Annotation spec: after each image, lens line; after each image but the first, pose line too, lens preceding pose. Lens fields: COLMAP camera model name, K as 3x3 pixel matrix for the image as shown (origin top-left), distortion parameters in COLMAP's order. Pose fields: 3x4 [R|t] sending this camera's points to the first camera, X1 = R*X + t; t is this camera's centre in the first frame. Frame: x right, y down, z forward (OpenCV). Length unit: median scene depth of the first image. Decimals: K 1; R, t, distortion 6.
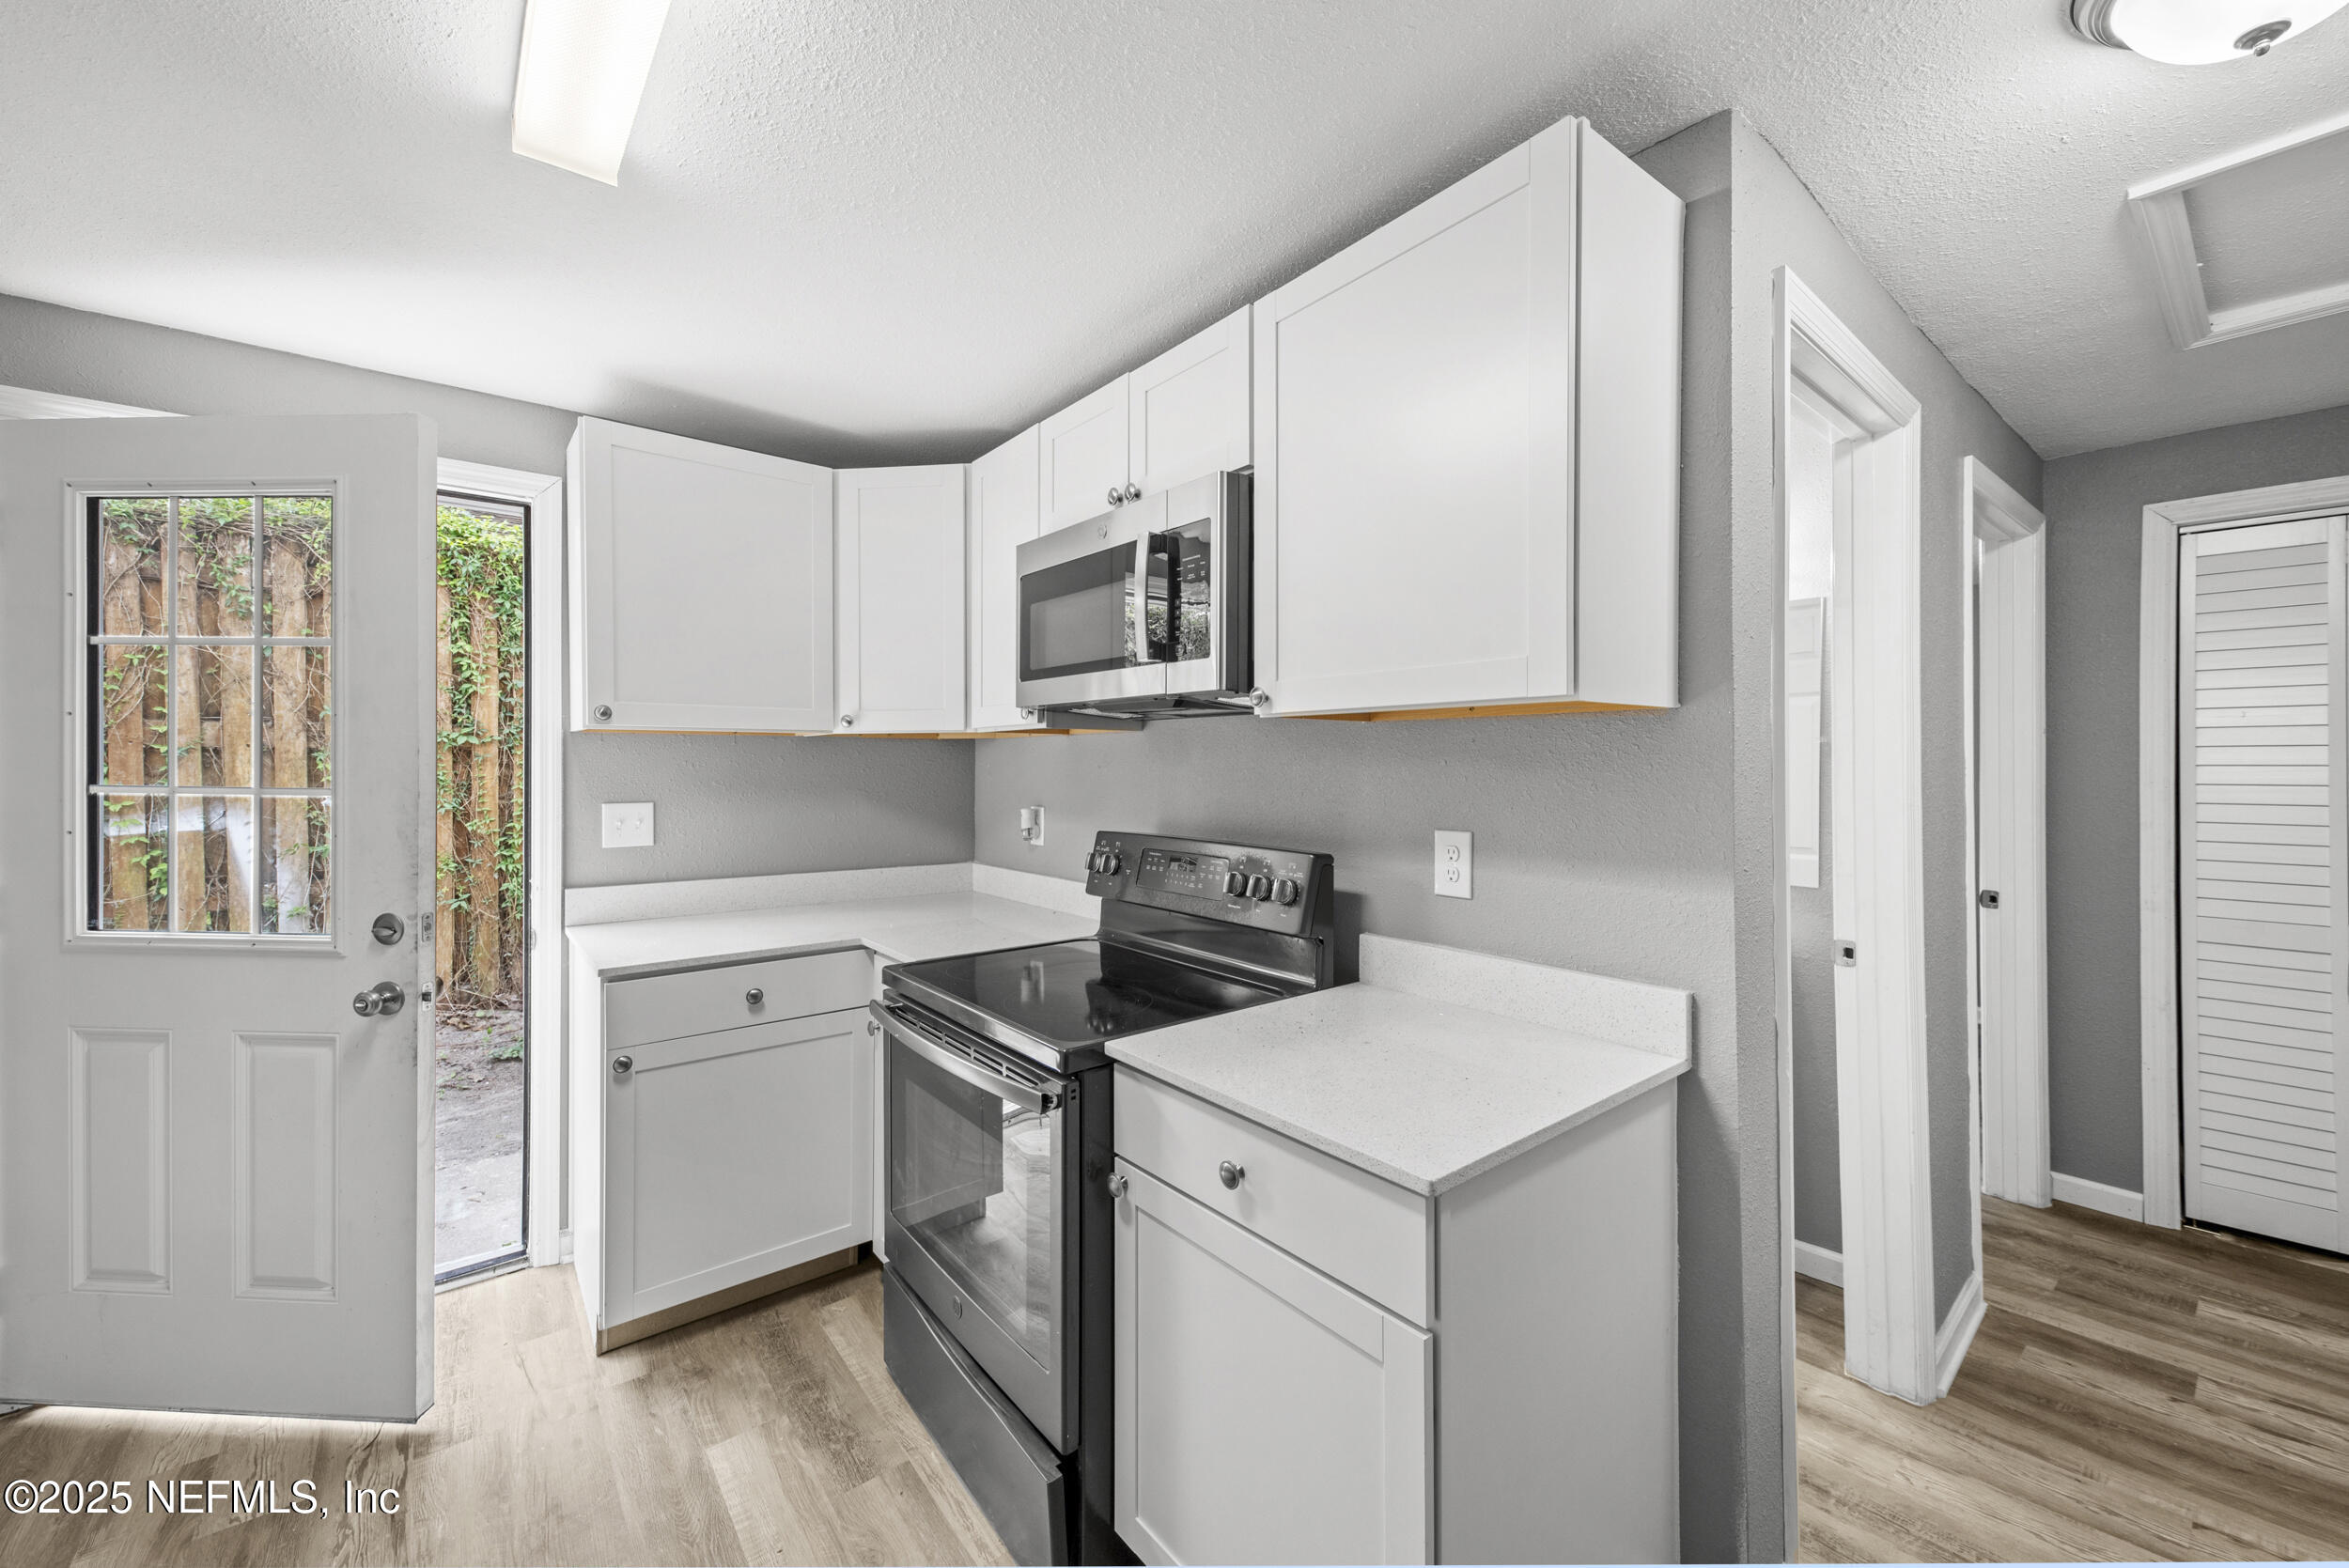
lens RADIAL K [[907.6, 0, 1182.5], [0, 907.6, 774.0], [0, 0, 1]] dist [-0.003461, -0.000509]
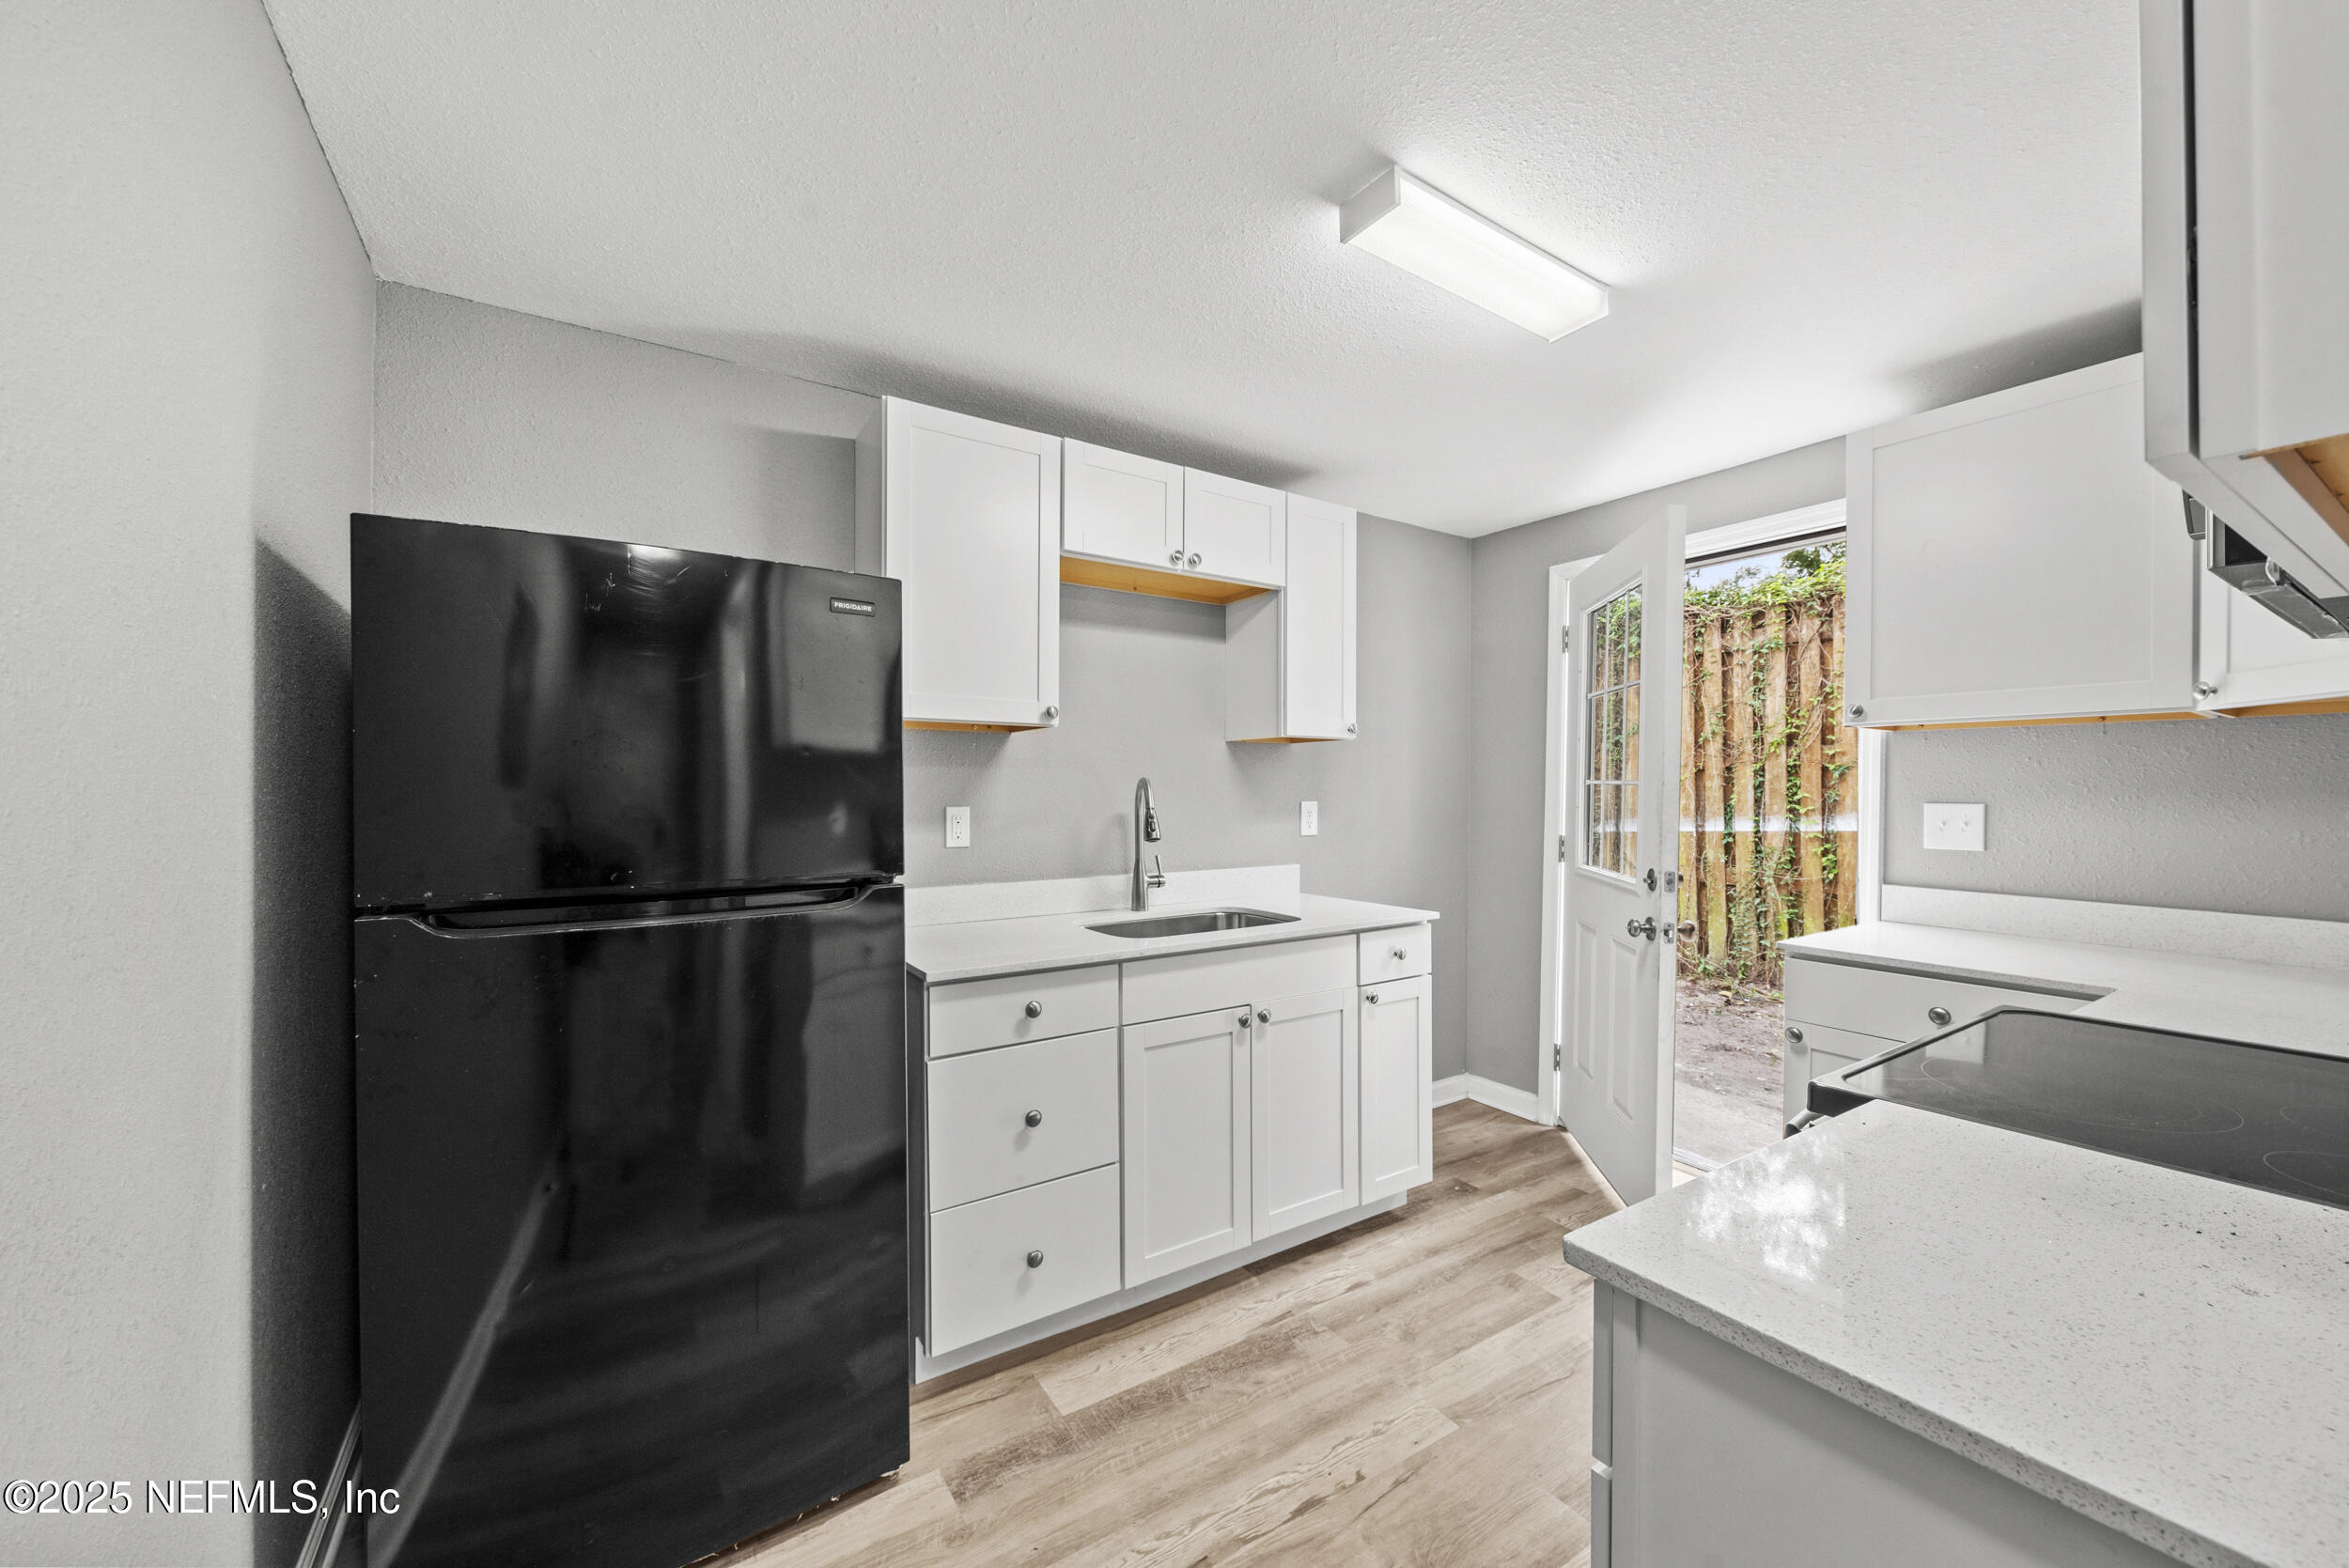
lens RADIAL K [[907.6, 0, 1180.0], [0, 907.6, 786.2], [0, 0, 1]] dist [-0.003461, -0.000509]
pose [[-0.111564, -0.004657, -0.993746, 0.413869], [-0.019386, 0.999809, -0.002509, 0.031207], [0.993568, 0.018985, -0.111633, 0.295759]]
